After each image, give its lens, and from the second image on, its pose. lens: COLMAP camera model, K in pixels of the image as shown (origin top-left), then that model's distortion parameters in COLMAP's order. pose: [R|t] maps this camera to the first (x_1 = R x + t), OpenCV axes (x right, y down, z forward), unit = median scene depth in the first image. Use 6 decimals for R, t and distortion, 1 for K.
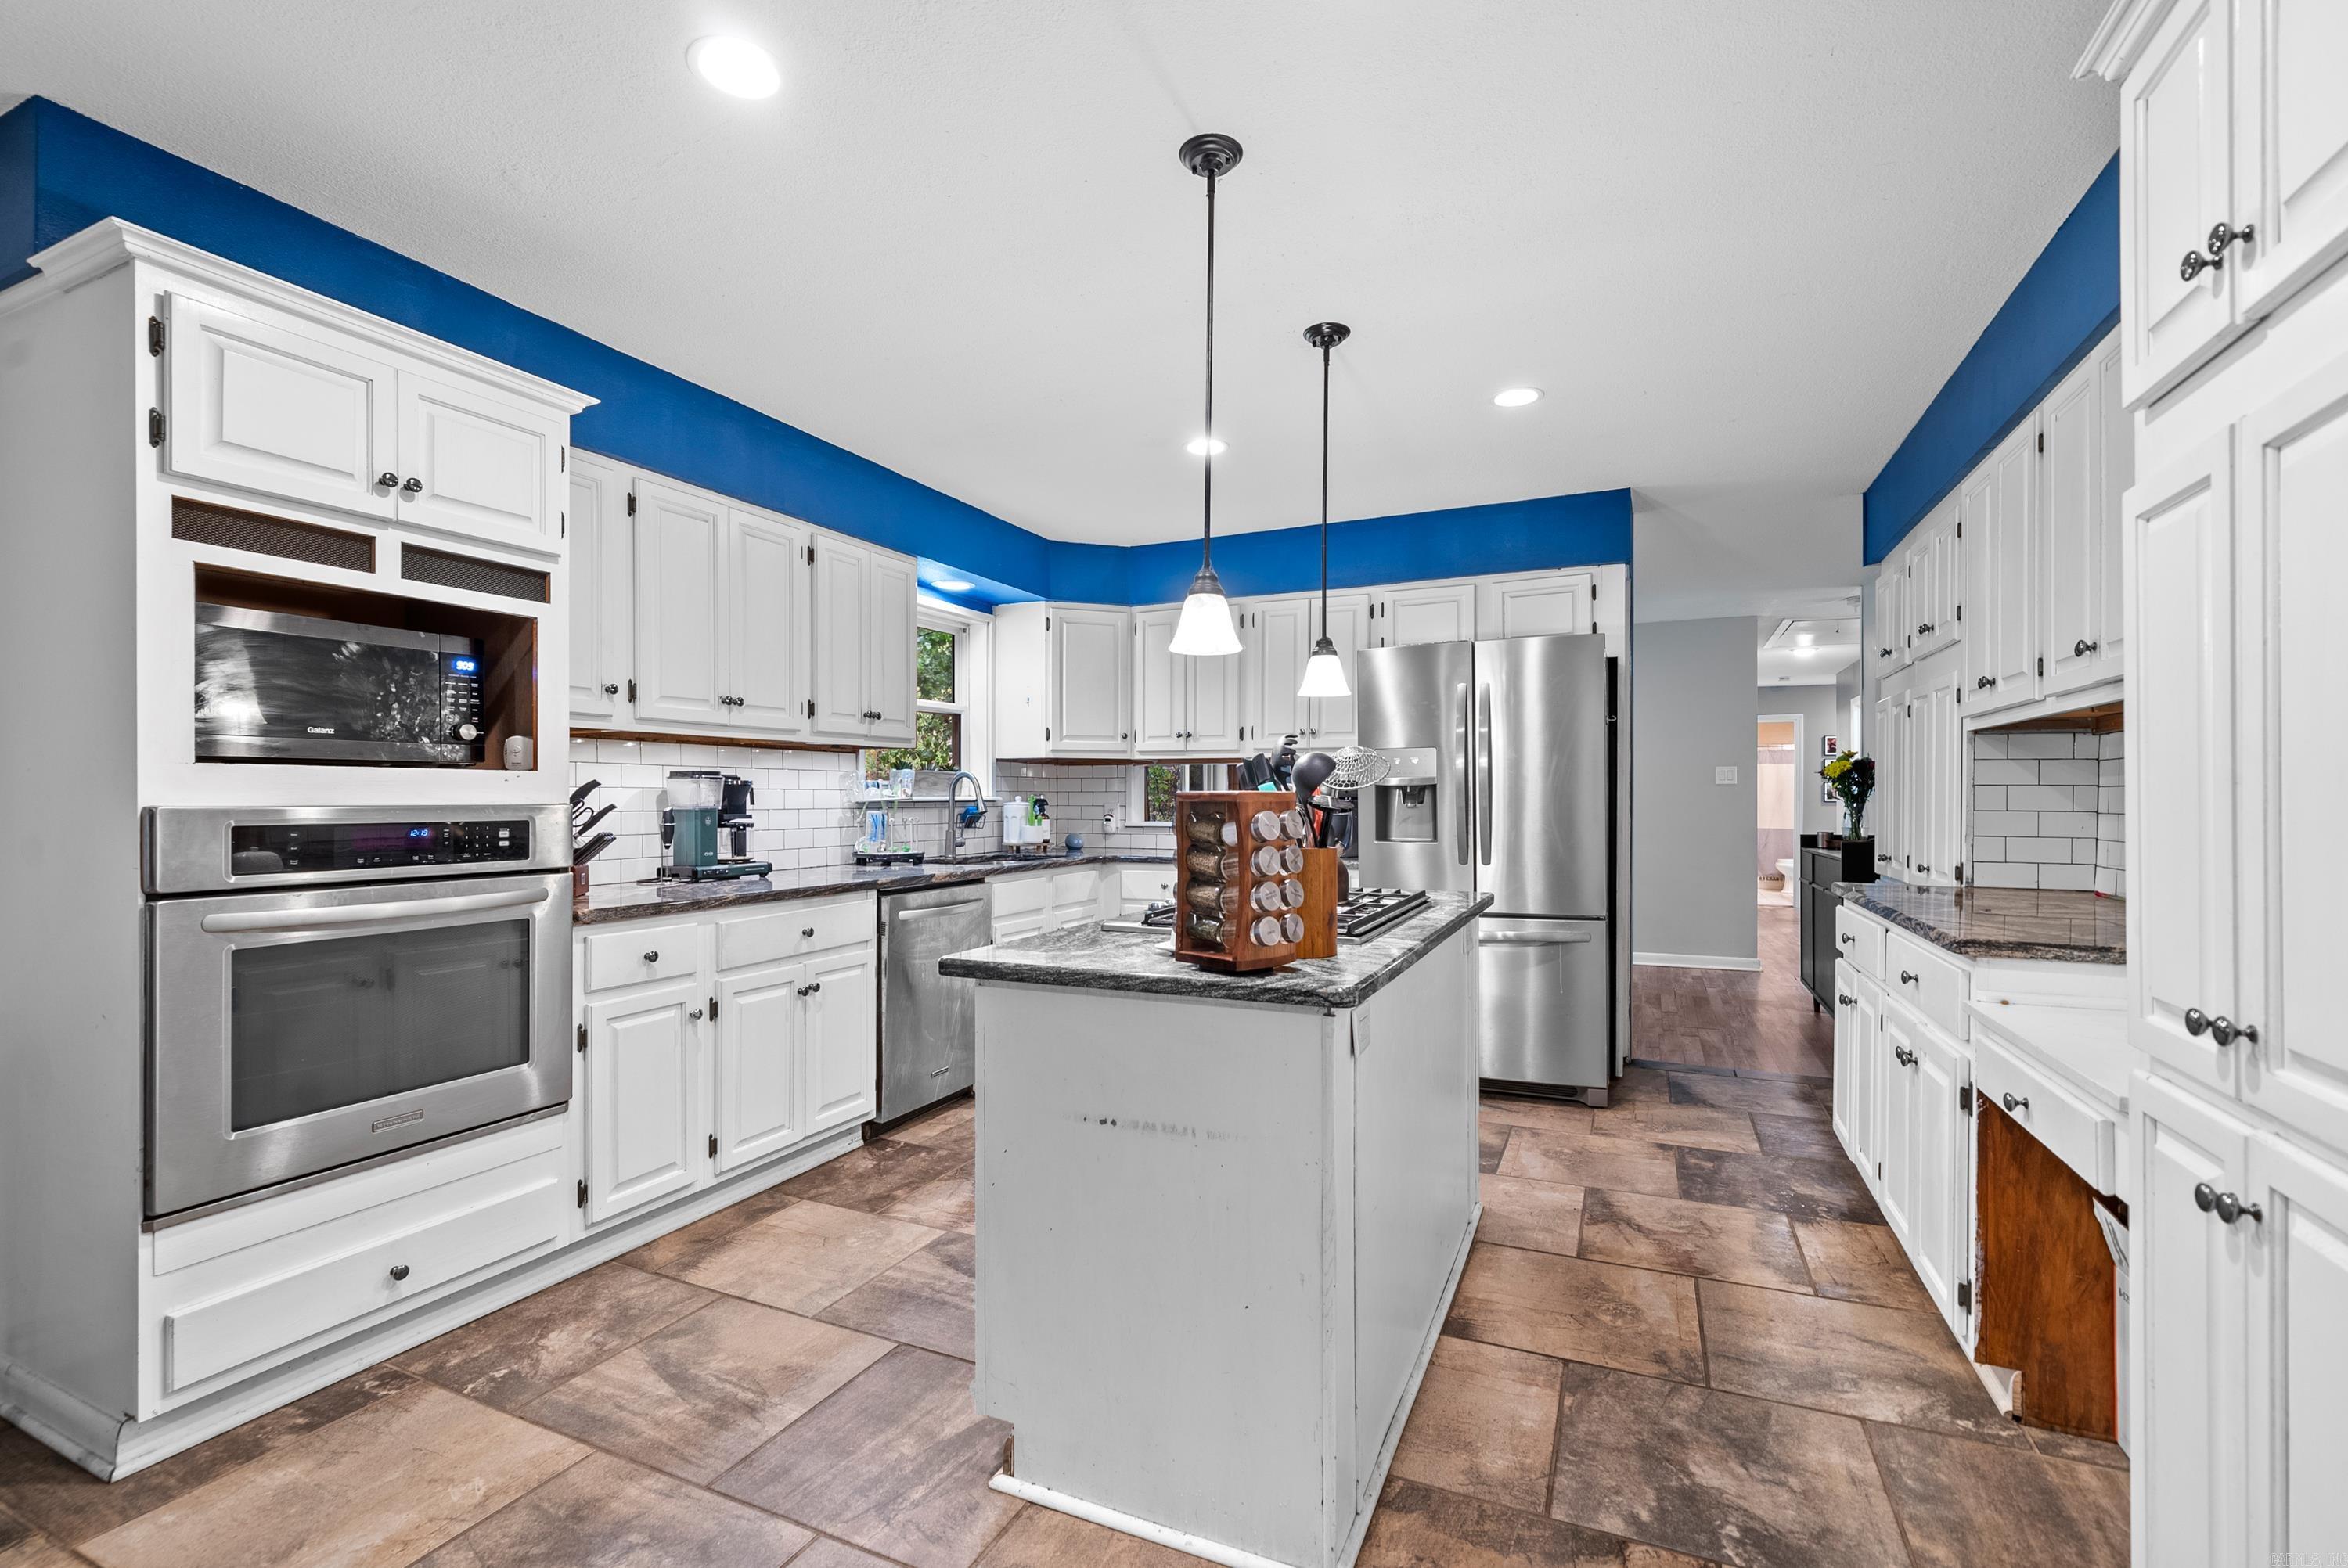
lens RADIAL K [[1032.3, 0, 1174.0], [0, 1032.3, 784.0], [0, 0, 1]] dist [-0.000639, 0.000017]
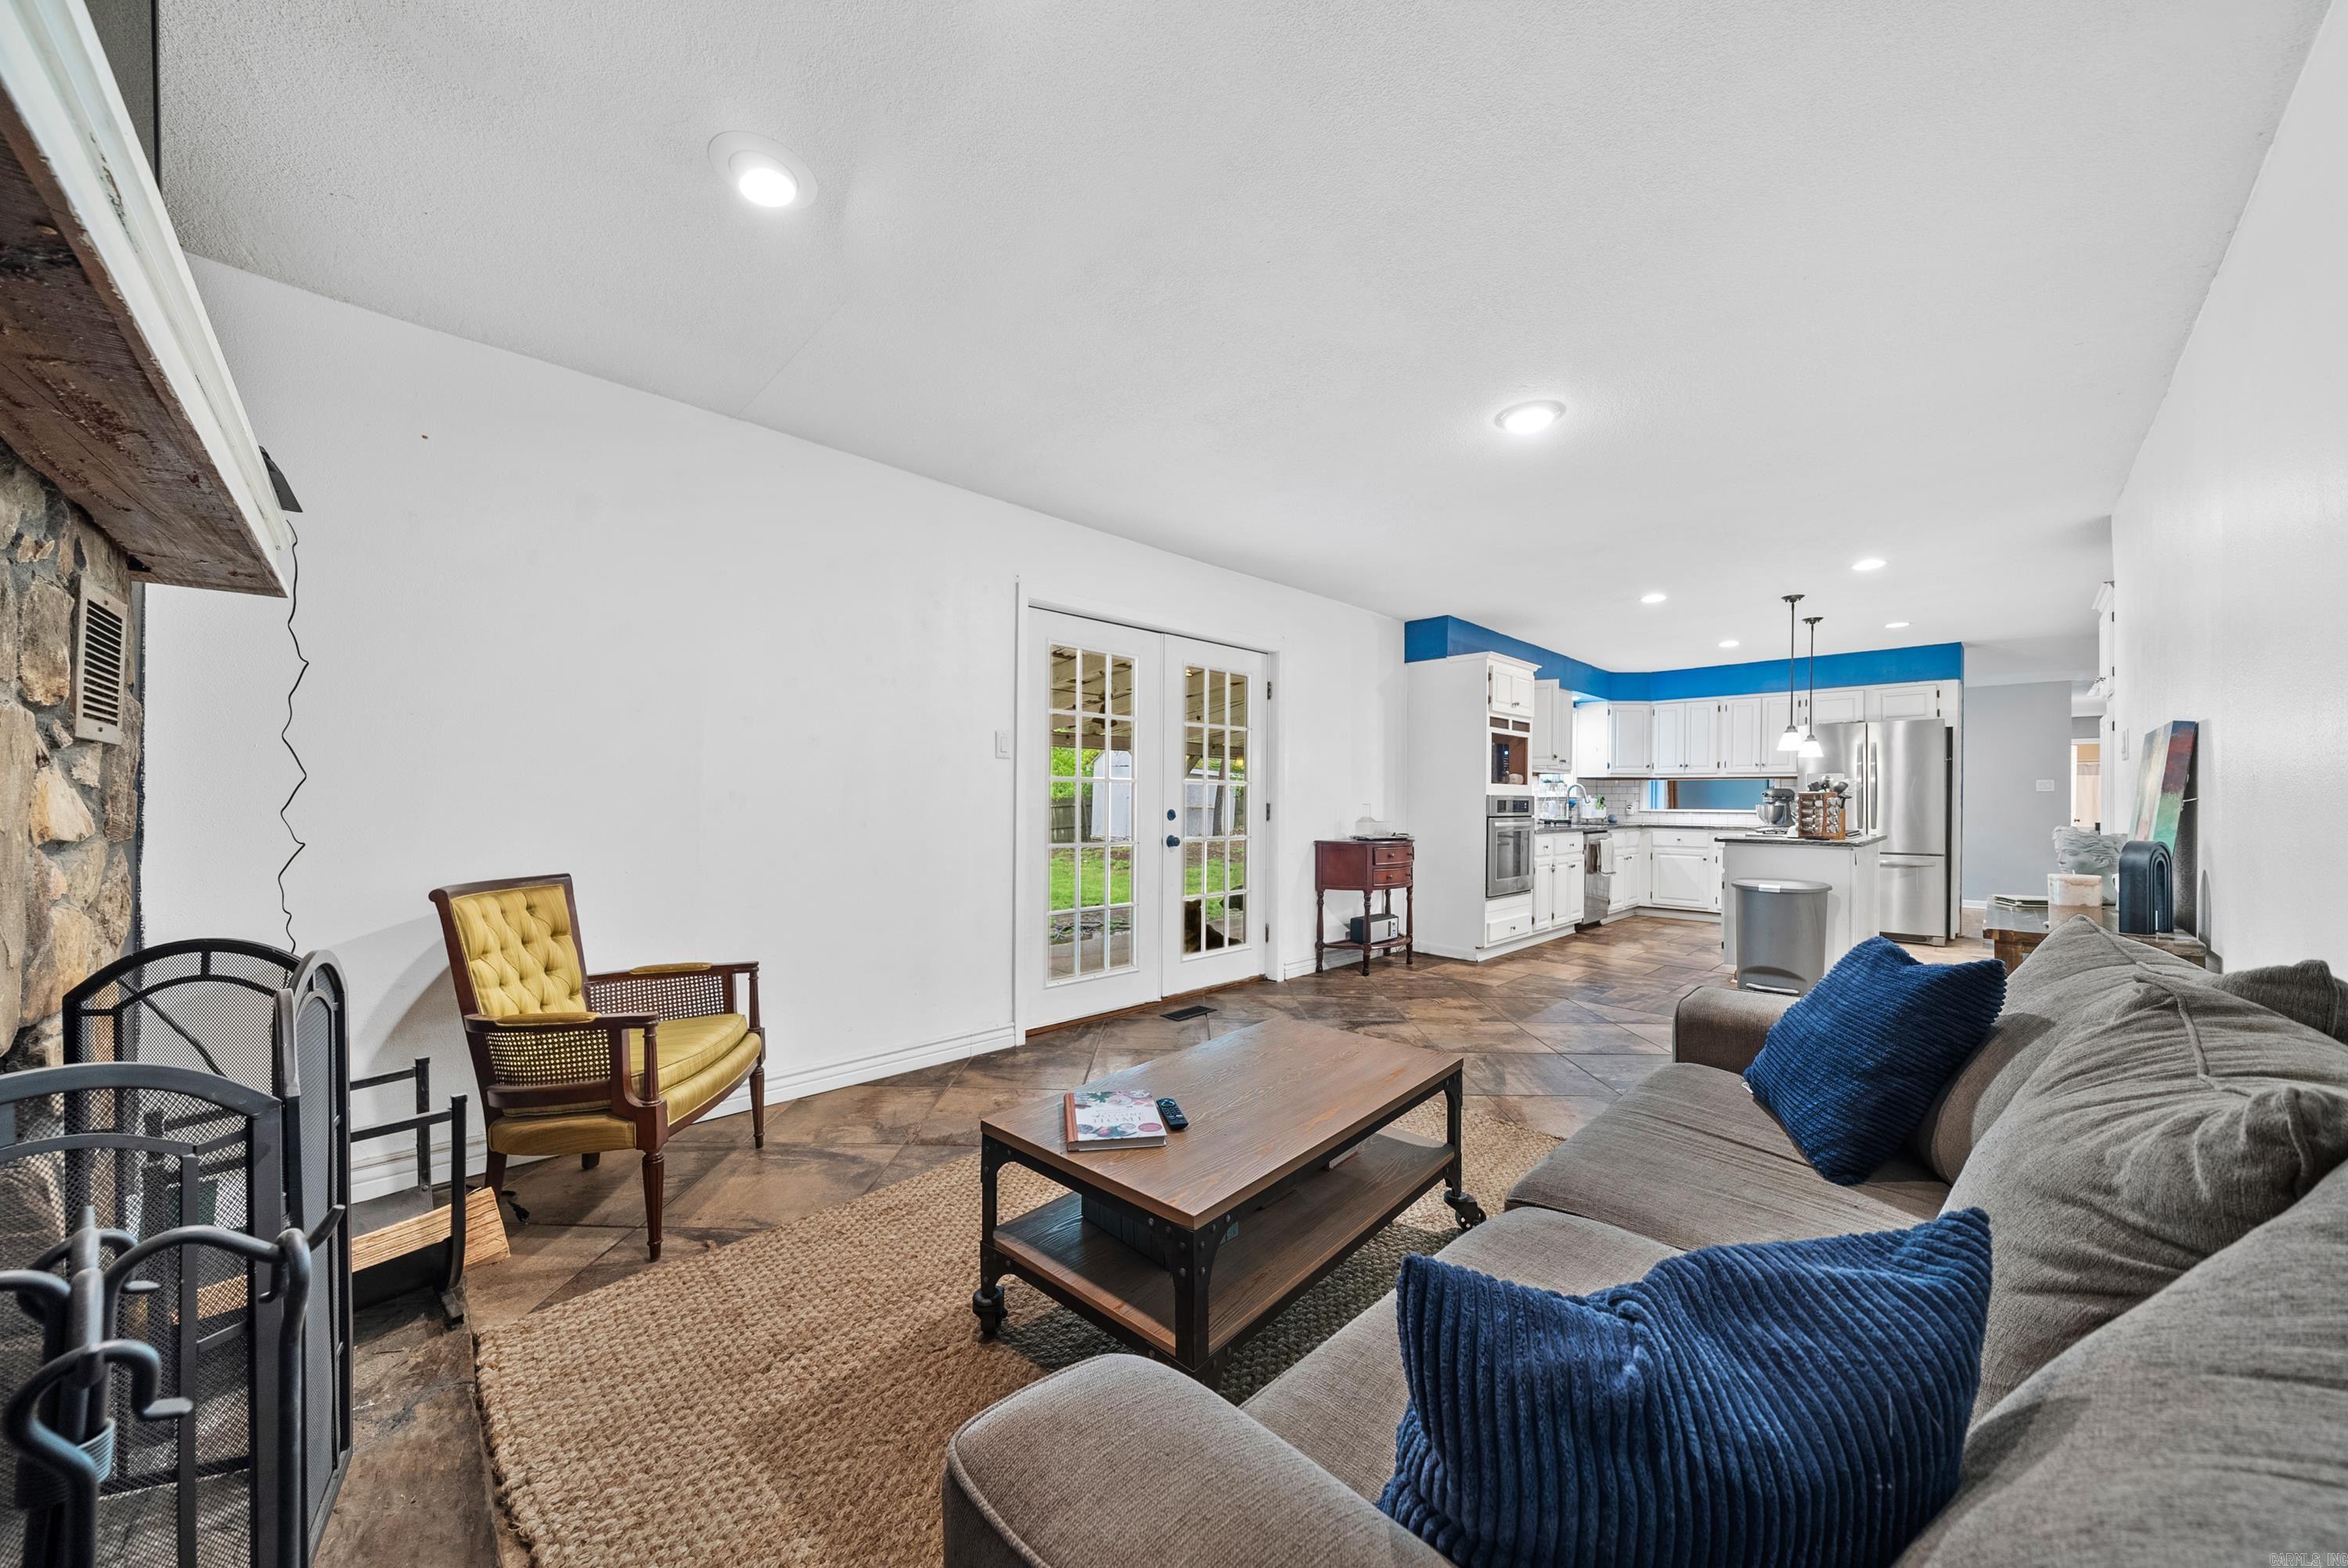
lens RADIAL K [[853.2, 0, 1144.6], [0, 853.2, 805.2], [0, 0, 1]] dist [-0.001047, -0.000083]
pose [[0.940019, 0.000257, -0.341121, -0.493879], [0.004039, 0.999921, 0.011883, 0.007752], [0.341097, -0.012548, 0.939944, -1.124744]]
